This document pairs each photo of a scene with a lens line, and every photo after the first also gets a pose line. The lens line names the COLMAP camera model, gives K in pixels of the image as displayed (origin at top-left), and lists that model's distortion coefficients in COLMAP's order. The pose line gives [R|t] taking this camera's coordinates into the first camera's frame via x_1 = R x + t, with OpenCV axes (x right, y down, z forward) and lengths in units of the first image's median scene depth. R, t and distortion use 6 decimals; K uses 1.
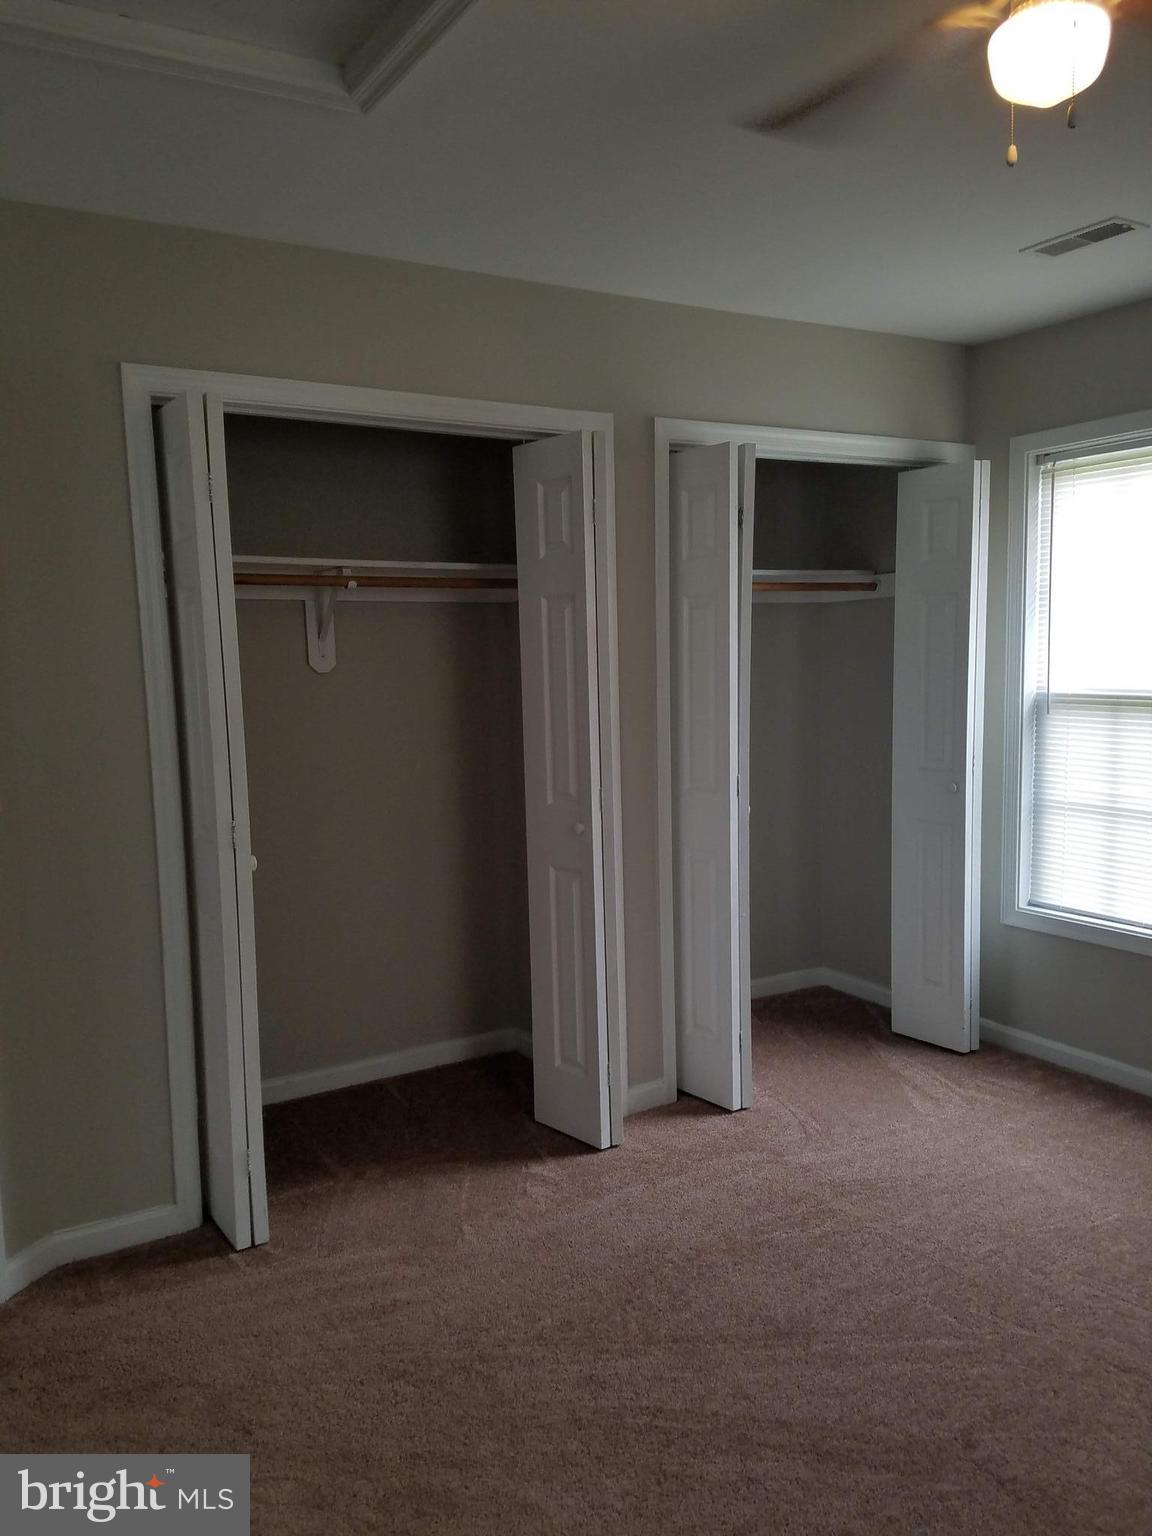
lens RADIAL K [[1192.1, 0, 549.0], [0, 1192.1, 768.0], [0, 0, 1]] dist [-0.008050, -0.014556]
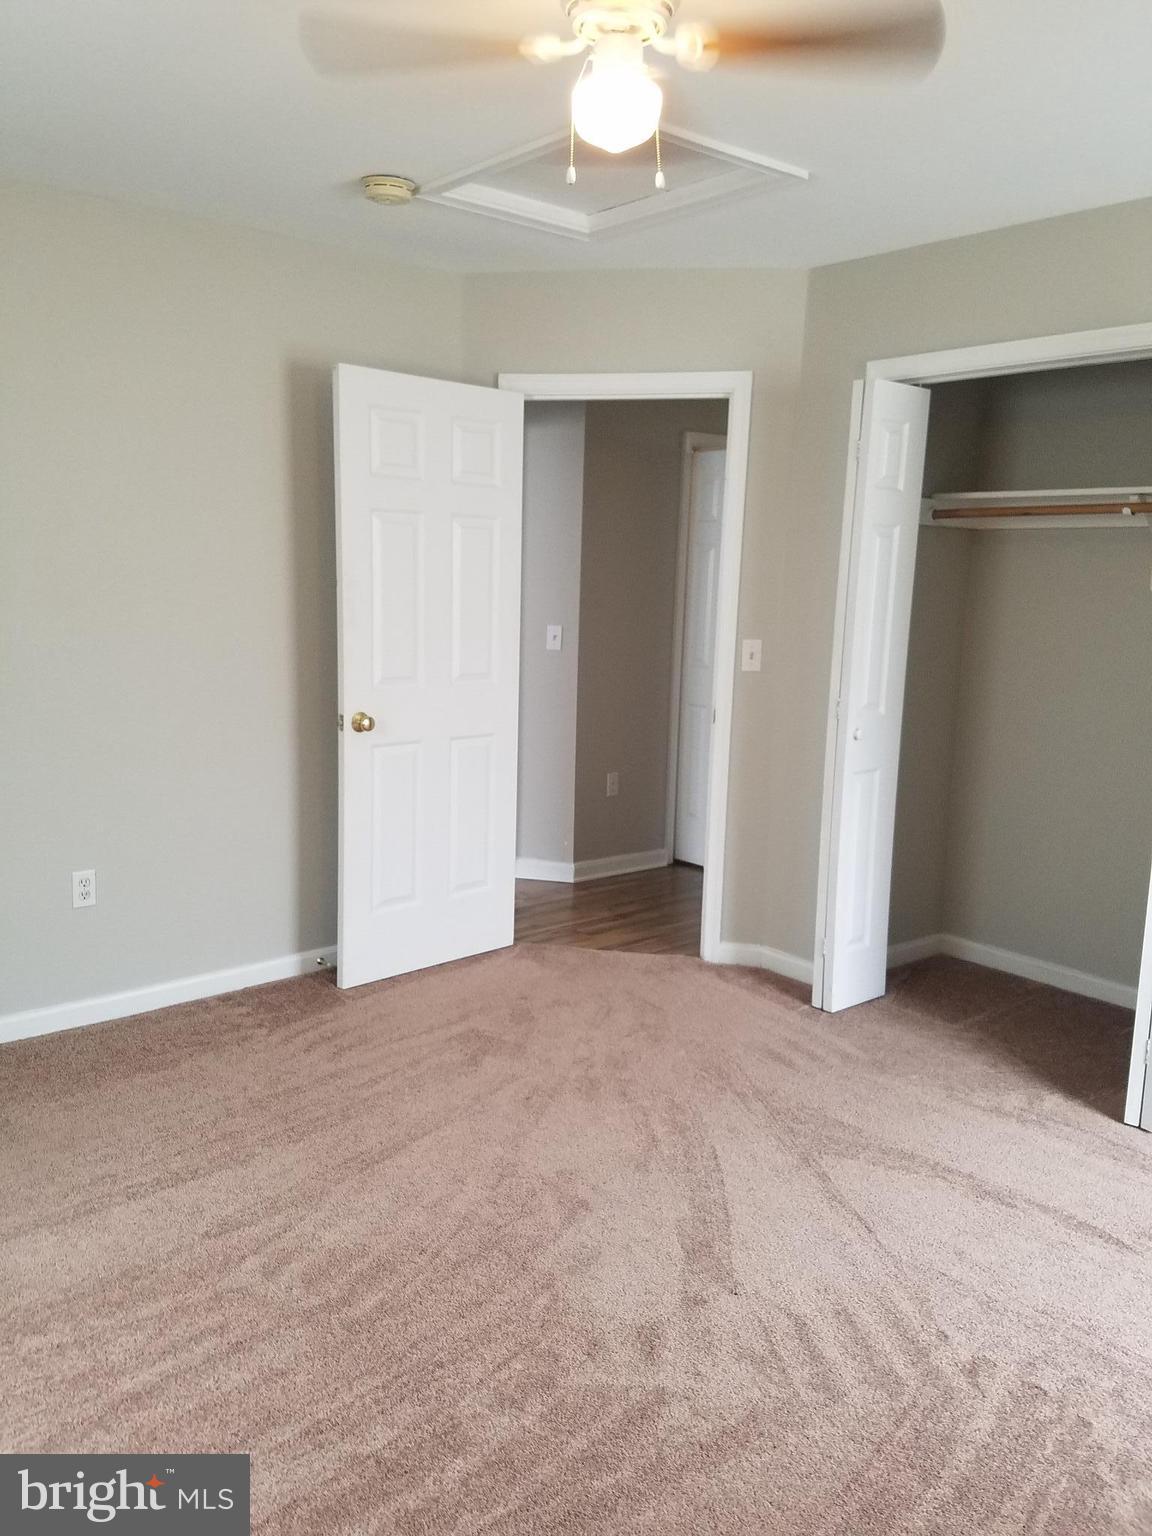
lens RADIAL K [[1192.1, 0, 549.0], [0, 1192.1, 768.0], [0, 0, 1]] dist [-0.008050, -0.014556]
pose [[0.163689, 0.198698, -0.966295, 0.960363], [-0.140147, 0.974255, 0.176594, -0.060041], [0.976506, 0.106517, 0.187322, 0.419502]]
